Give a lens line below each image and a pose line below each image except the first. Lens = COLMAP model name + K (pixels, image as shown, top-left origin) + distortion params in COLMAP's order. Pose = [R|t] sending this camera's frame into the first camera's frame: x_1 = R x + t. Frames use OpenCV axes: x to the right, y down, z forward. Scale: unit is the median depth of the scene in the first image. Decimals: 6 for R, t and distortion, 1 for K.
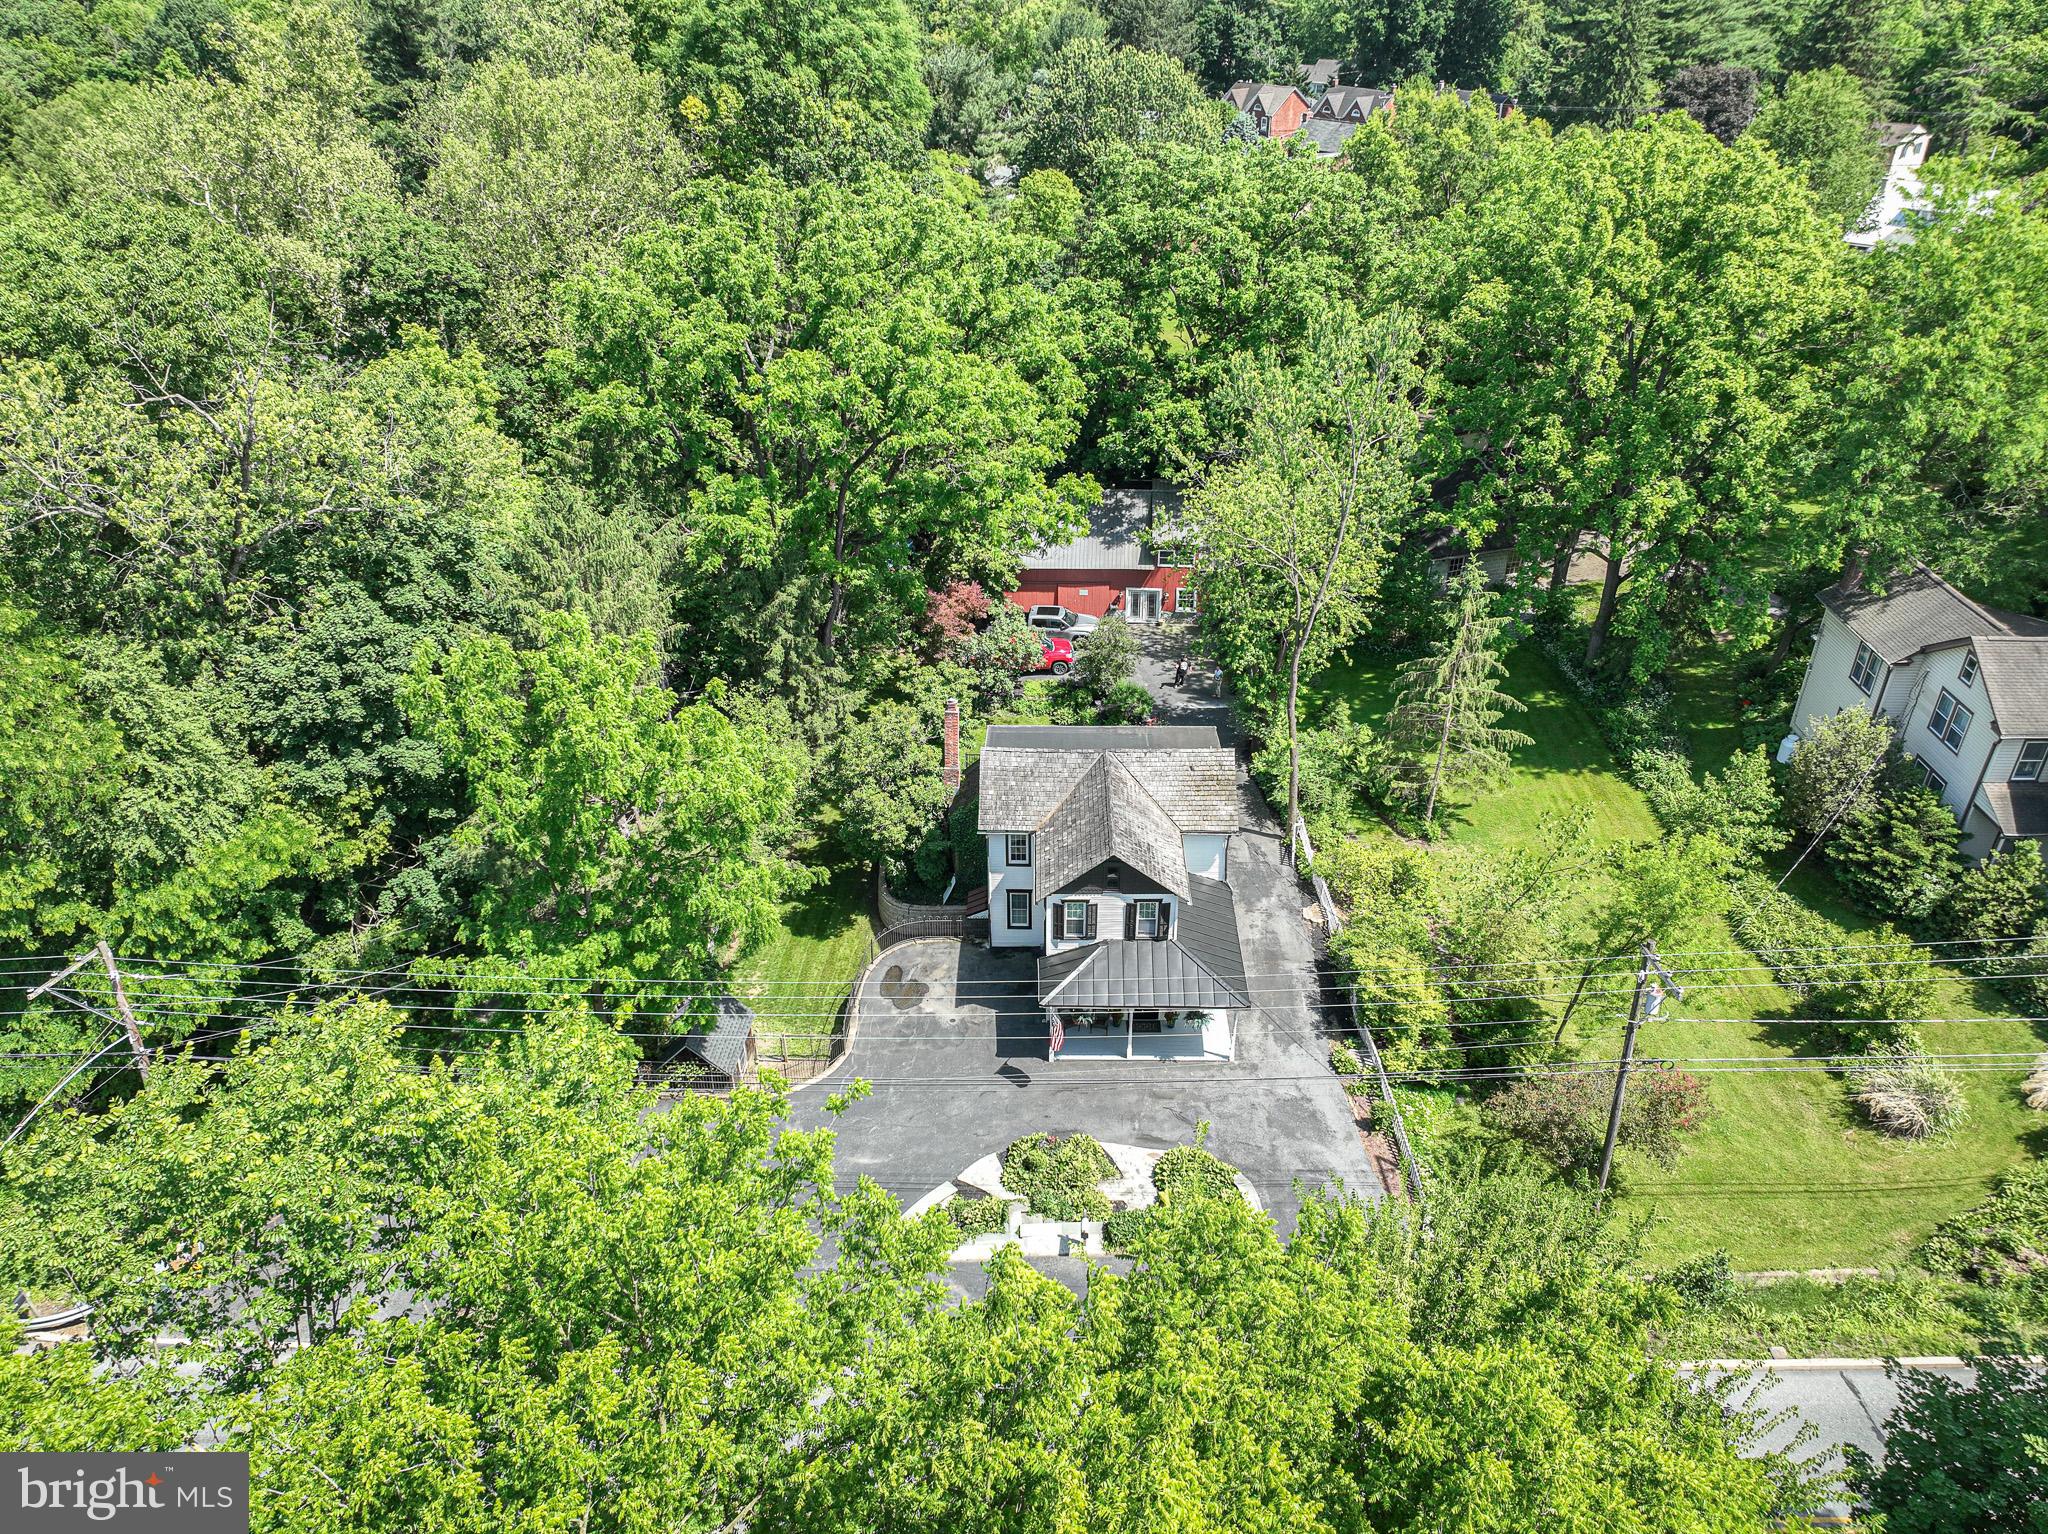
lens RADIAL K [[1410.1, 0, 1031.3], [0, 1410.1, 765.9], [0, 0, 1]] dist [0.010299, 0.005164]
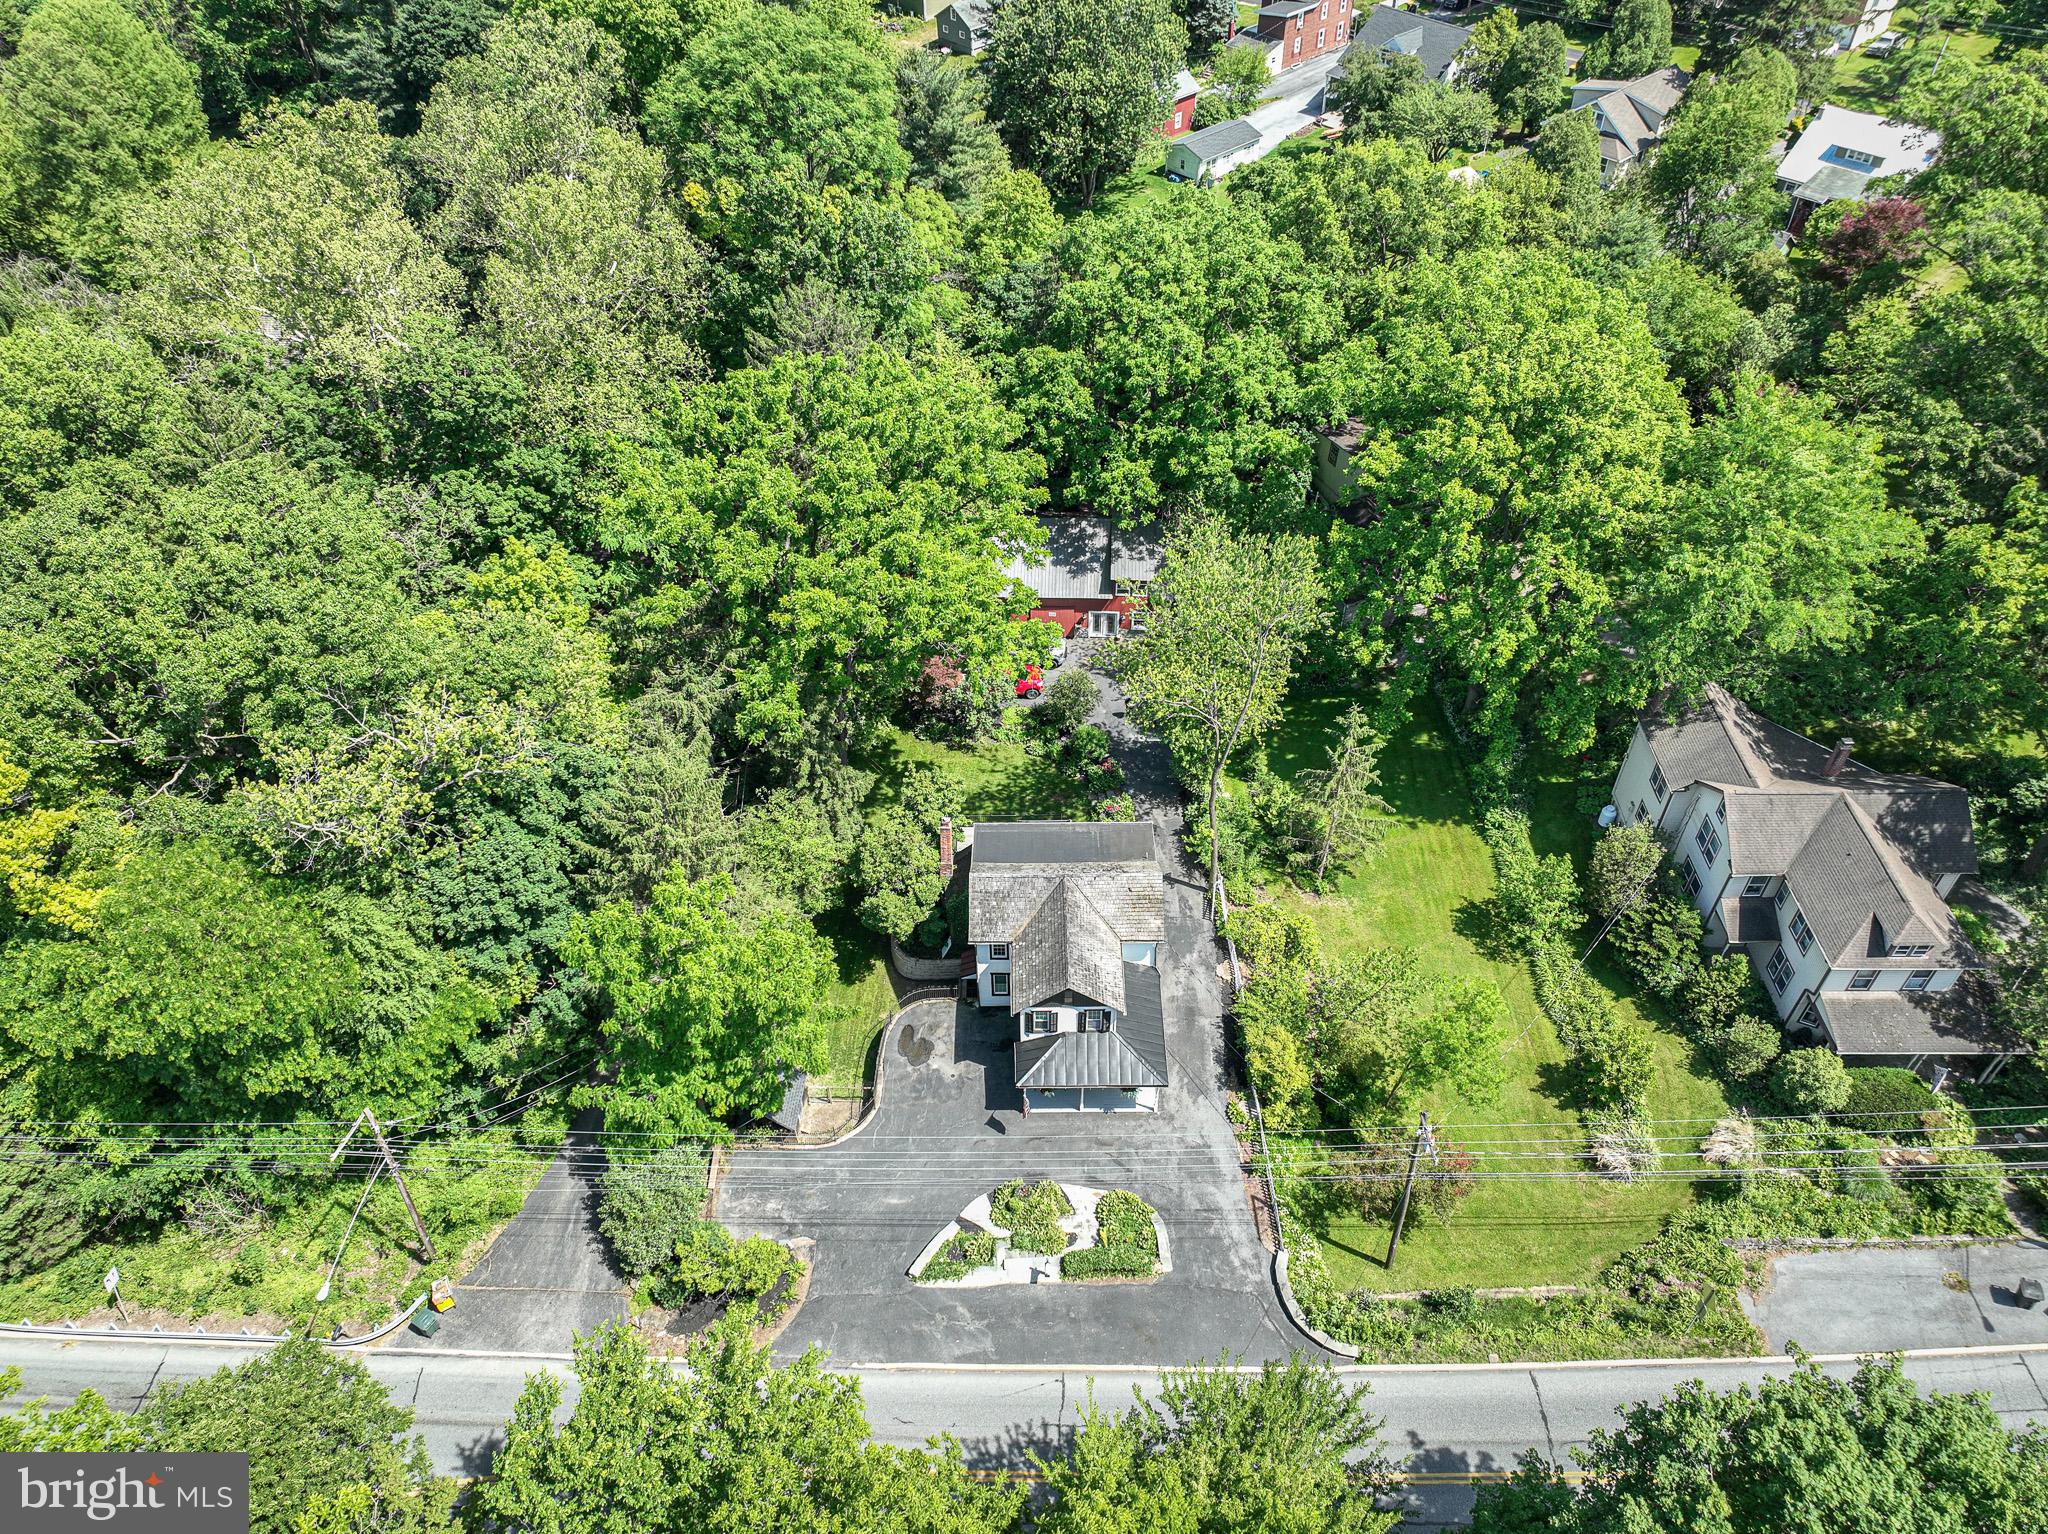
lens RADIAL K [[1410.1, 0, 1031.3], [0, 1410.1, 765.9], [0, 0, 1]] dist [0.010299, 0.005164]
pose [[0.999868, -0.012448, 0.010466, 0.009887], [0.009885, 0.976196, 0.216664, -0.419963], [-0.012914, -0.216532, 0.976190, -0.273730]]
